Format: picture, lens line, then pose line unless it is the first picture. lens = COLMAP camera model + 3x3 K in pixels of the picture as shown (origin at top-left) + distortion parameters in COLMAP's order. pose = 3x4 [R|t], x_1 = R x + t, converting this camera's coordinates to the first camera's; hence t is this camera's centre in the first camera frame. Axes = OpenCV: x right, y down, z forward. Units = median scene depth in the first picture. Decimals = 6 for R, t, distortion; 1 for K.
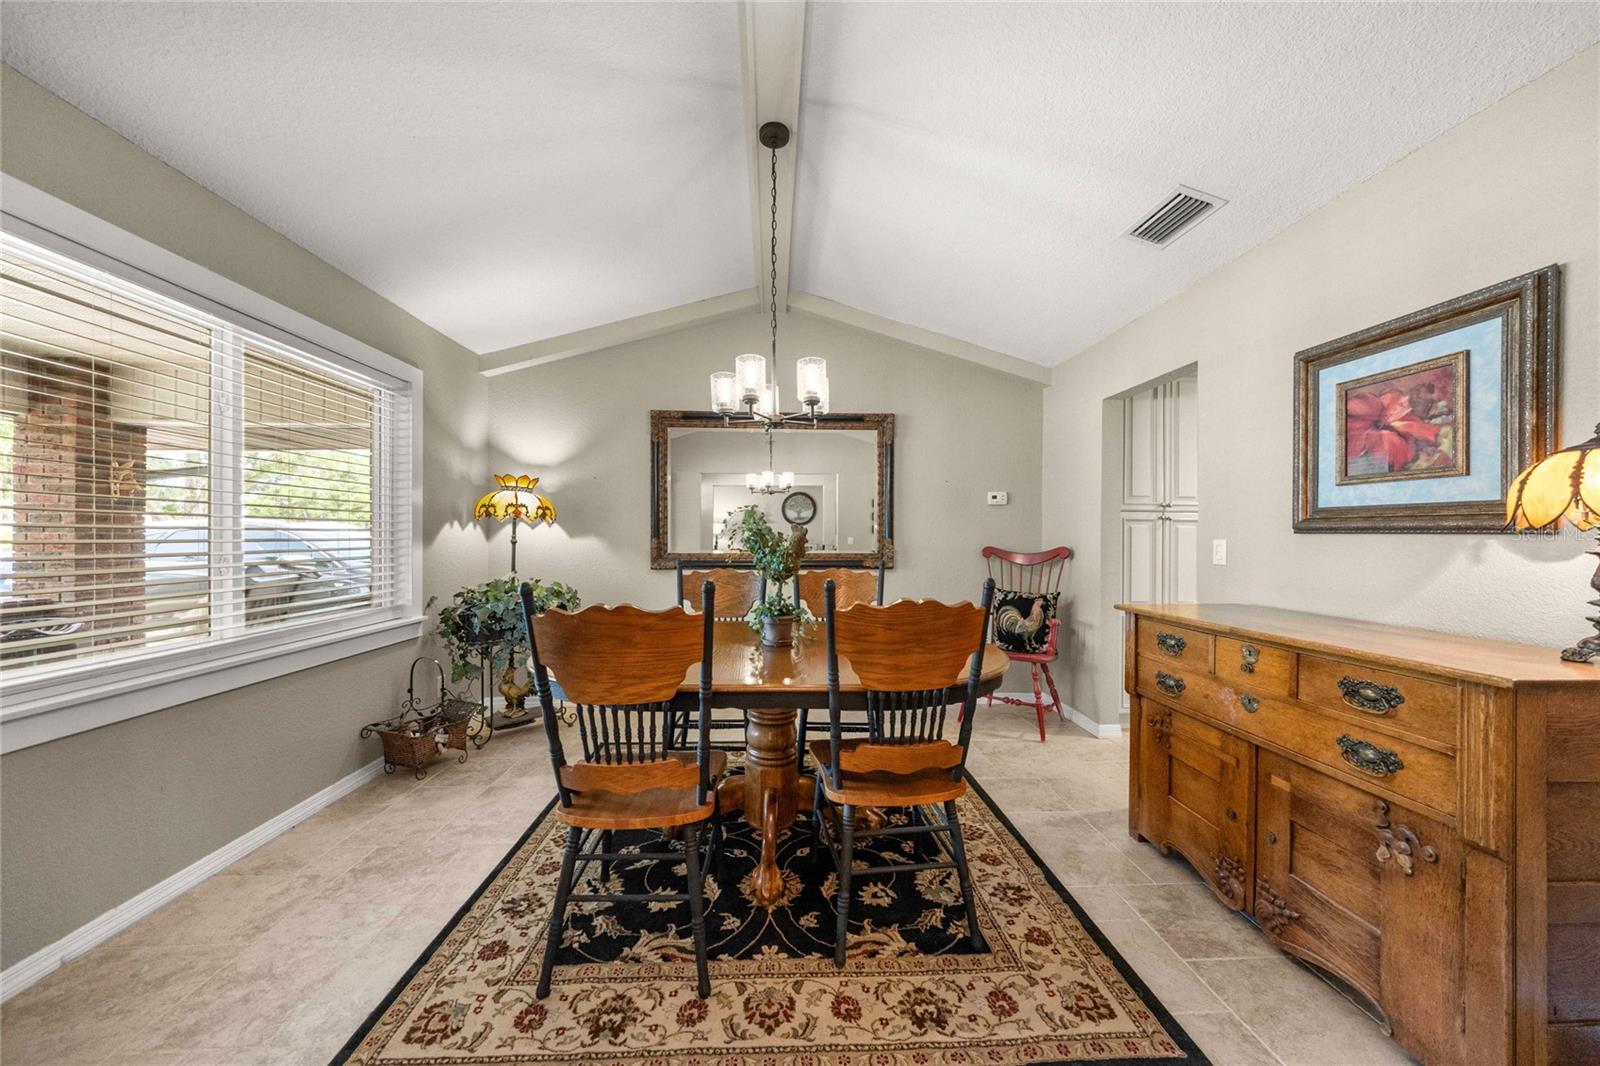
lens RADIAL K [[534.7, 0, 800.0], [0, 534.7, 533.0], [0, 0, 1]] dist [0.000602, 0.000060]
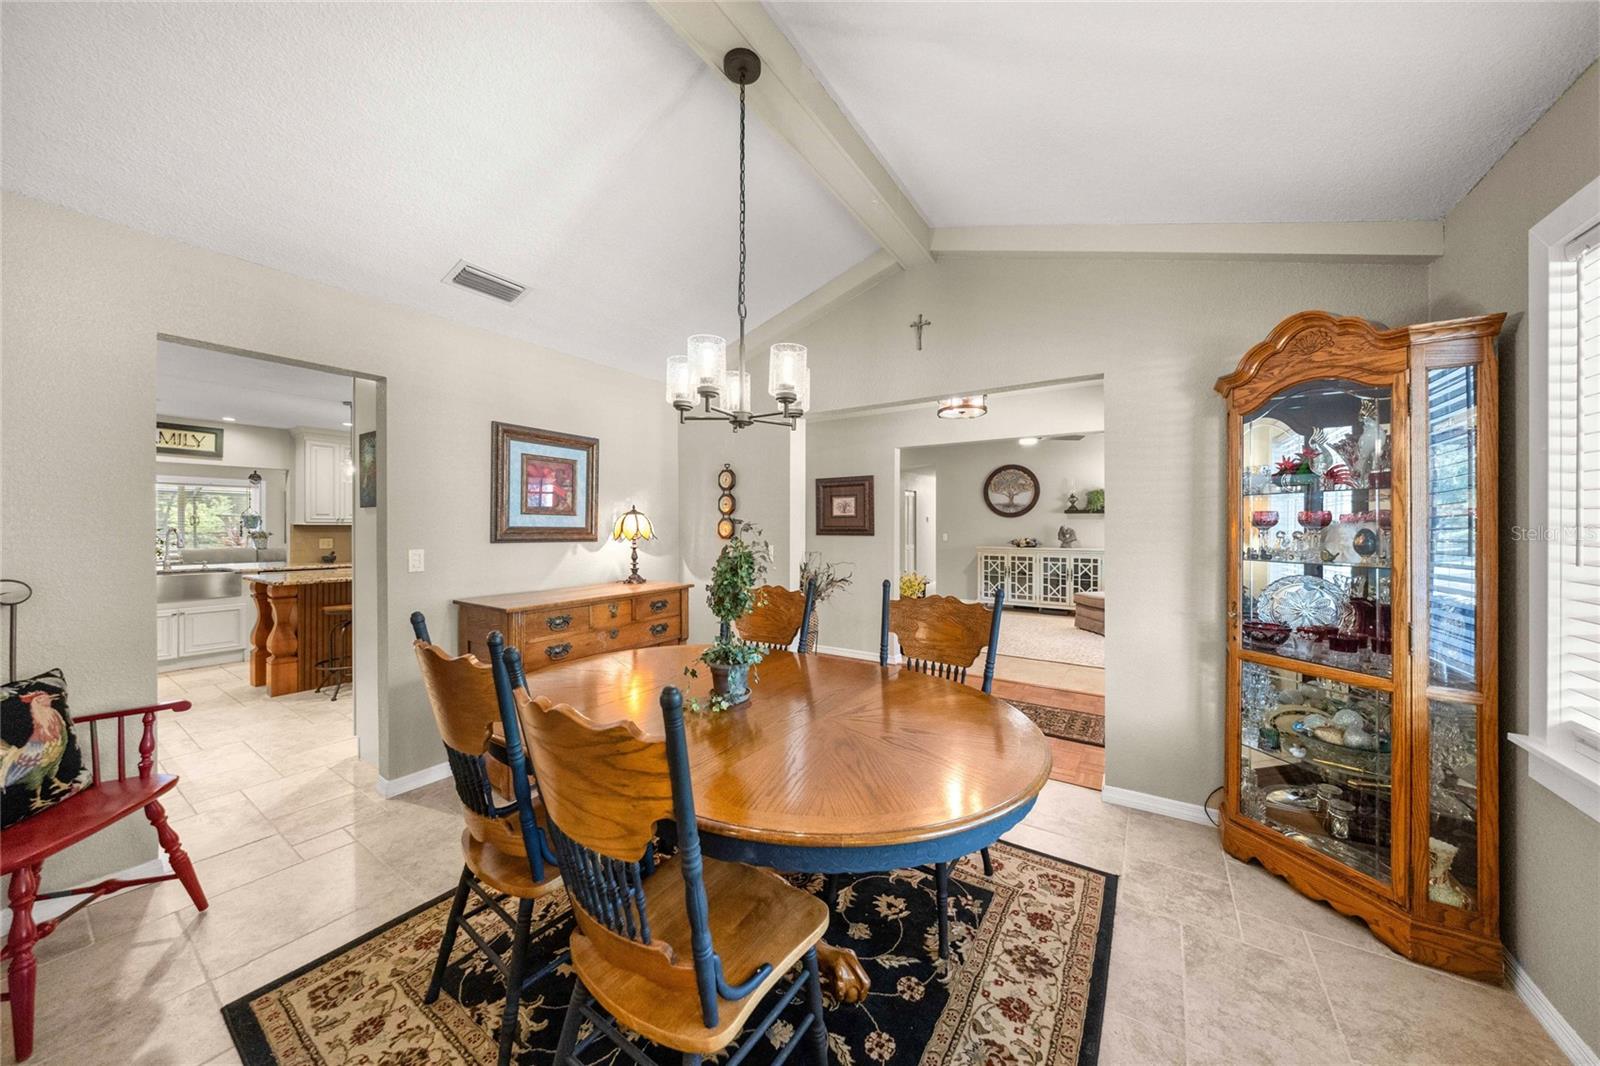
lens RADIAL K [[534.7, 0, 800.0], [0, 534.7, 533.0], [0, 0, 1]] dist [0.000602, 0.000060]
pose [[-0.803983, -0.009789, 0.594572, -0.759386], [-0.002493, 0.999911, 0.013091, -0.059886], [-0.594647, 0.009043, -0.803936, 2.024937]]
